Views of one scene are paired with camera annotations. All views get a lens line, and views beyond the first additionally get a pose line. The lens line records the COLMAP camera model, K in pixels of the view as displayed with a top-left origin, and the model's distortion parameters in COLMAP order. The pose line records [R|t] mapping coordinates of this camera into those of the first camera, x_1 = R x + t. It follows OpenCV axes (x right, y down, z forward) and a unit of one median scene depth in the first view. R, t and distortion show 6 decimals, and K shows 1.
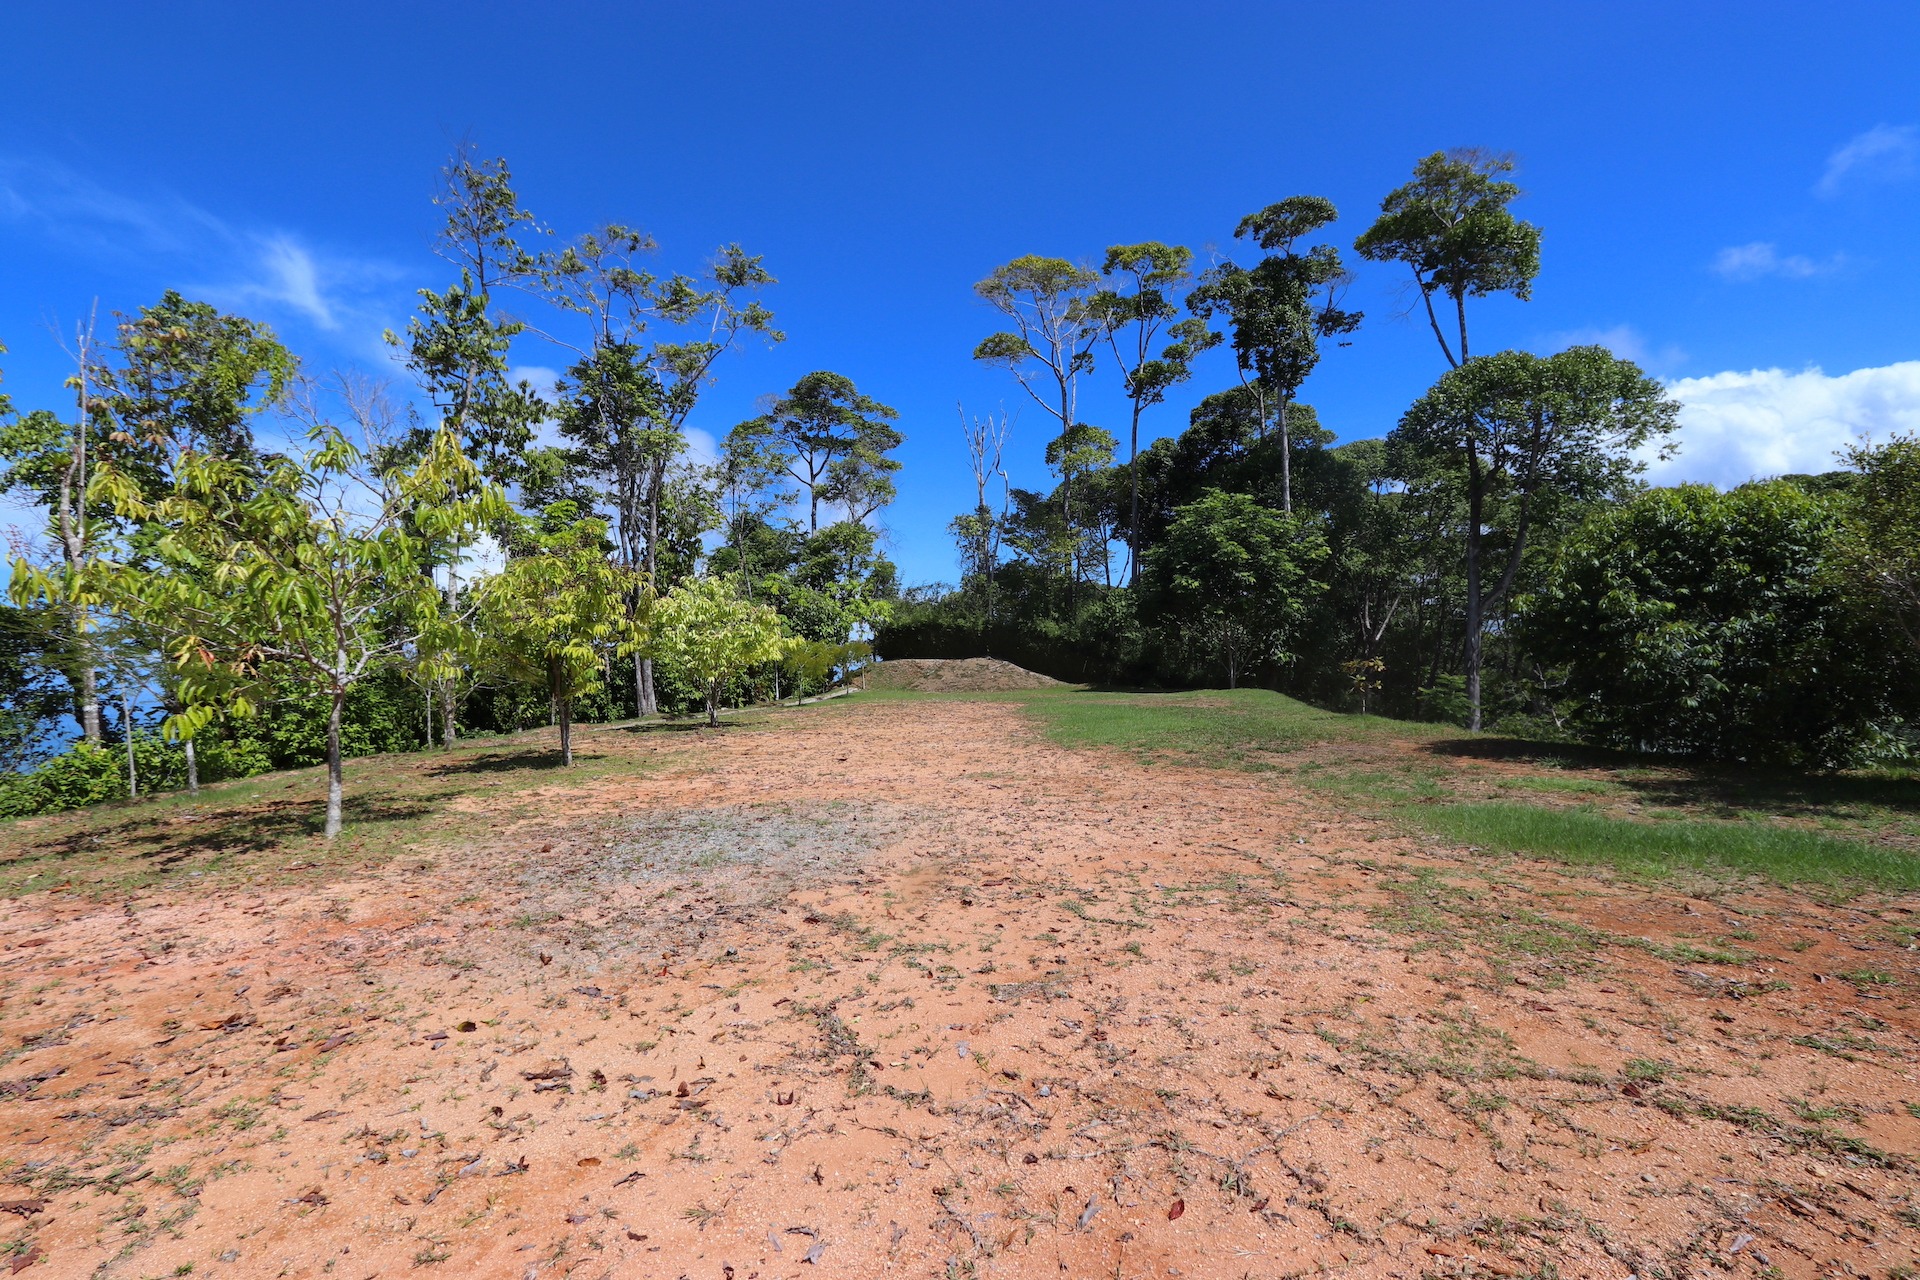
lens RADIAL K [[879.4, 0, 951.1], [0, 879.4, 652.3], [0, 0, 1]] dist [-0.026652, 0.005621]
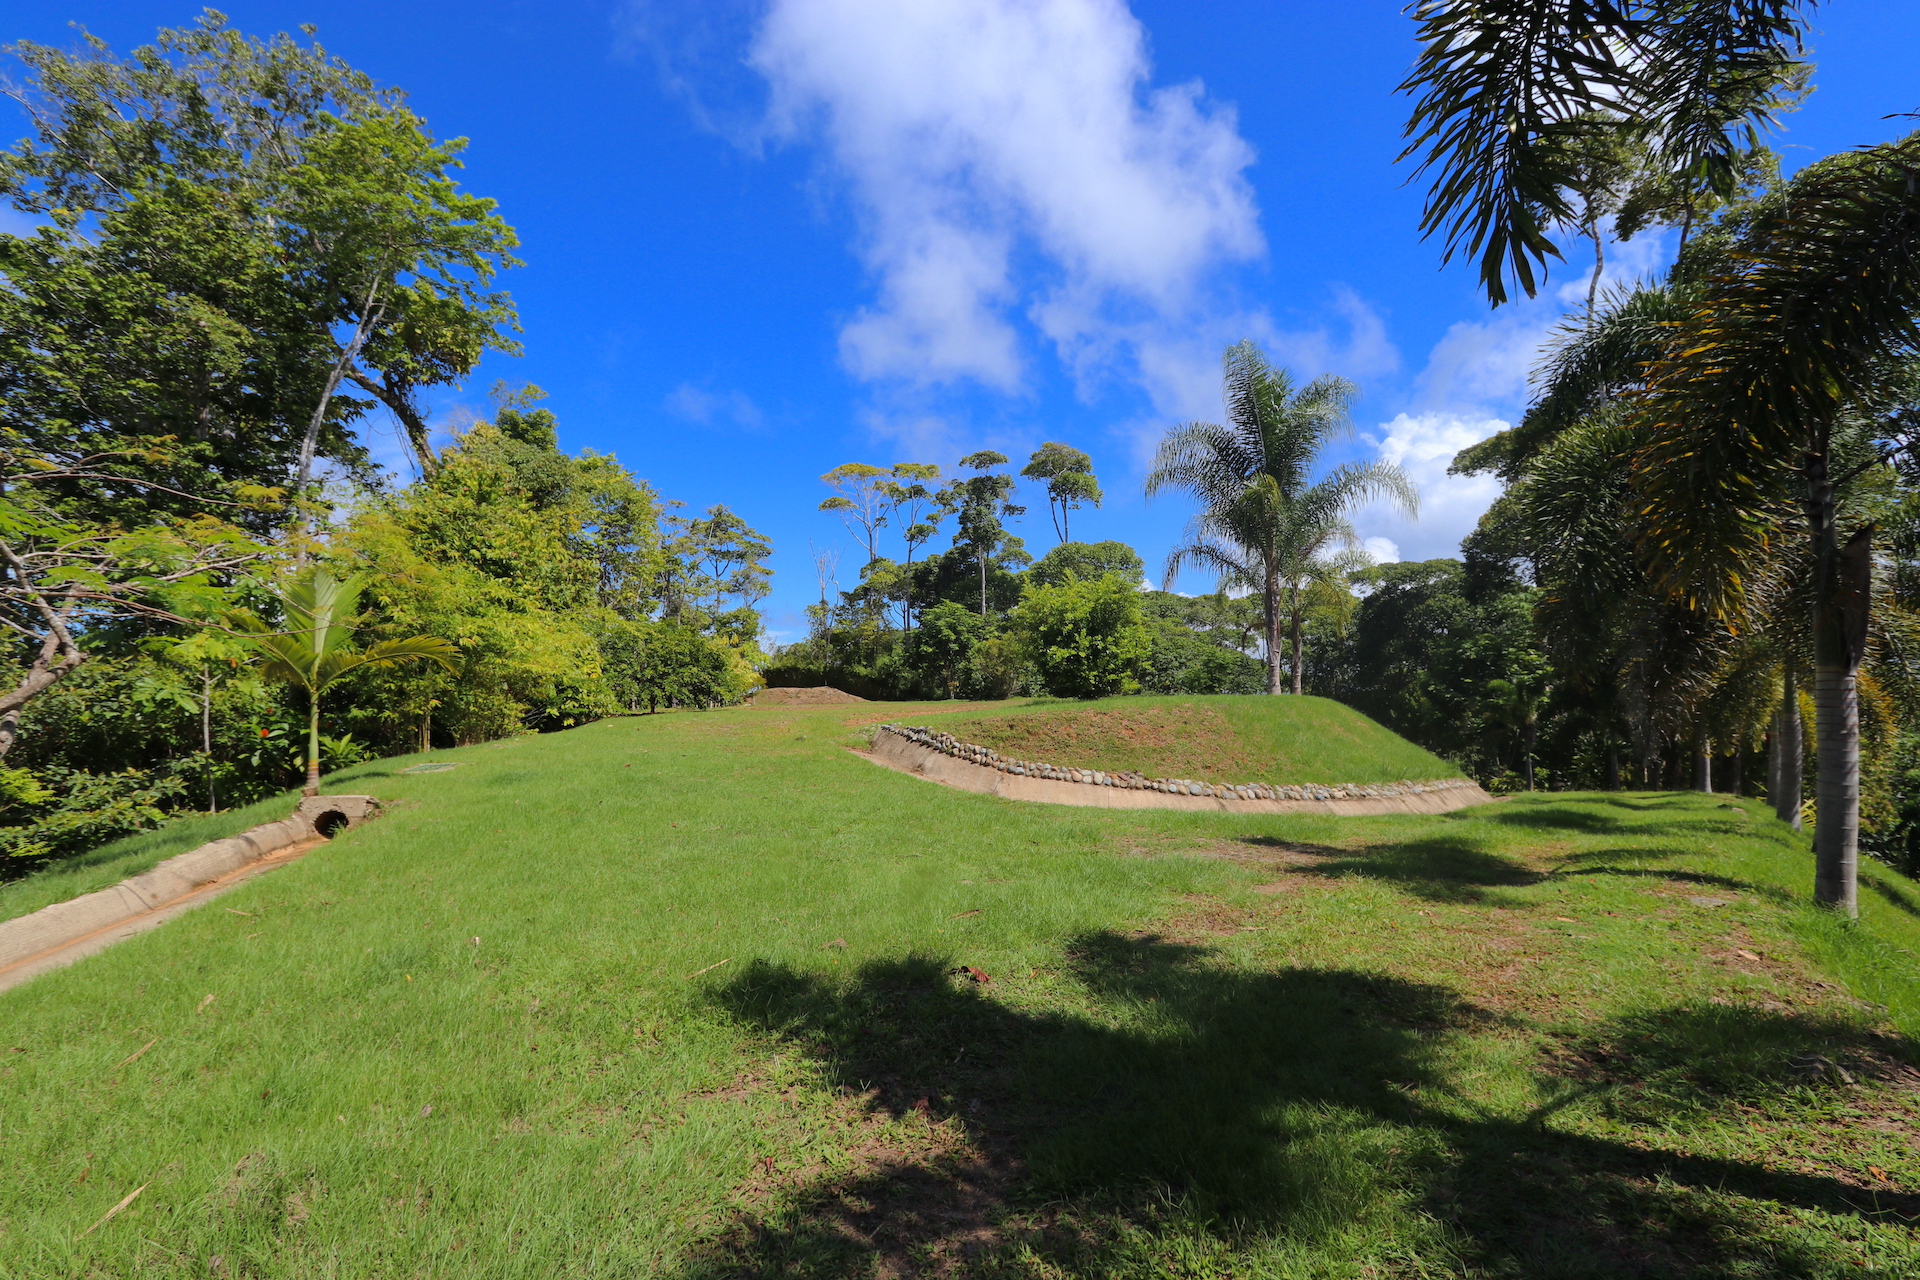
lens RADIAL K [[879.4, 0, 951.1], [0, 879.4, 652.3], [0, 0, 1]] dist [-0.026652, 0.005621]
pose [[0.980557, 0.009263, 0.196015, -0.058898], [-0.001038, 0.999116, -0.042023, 0.010639], [-0.196231, 0.041003, 0.979700, -0.780279]]
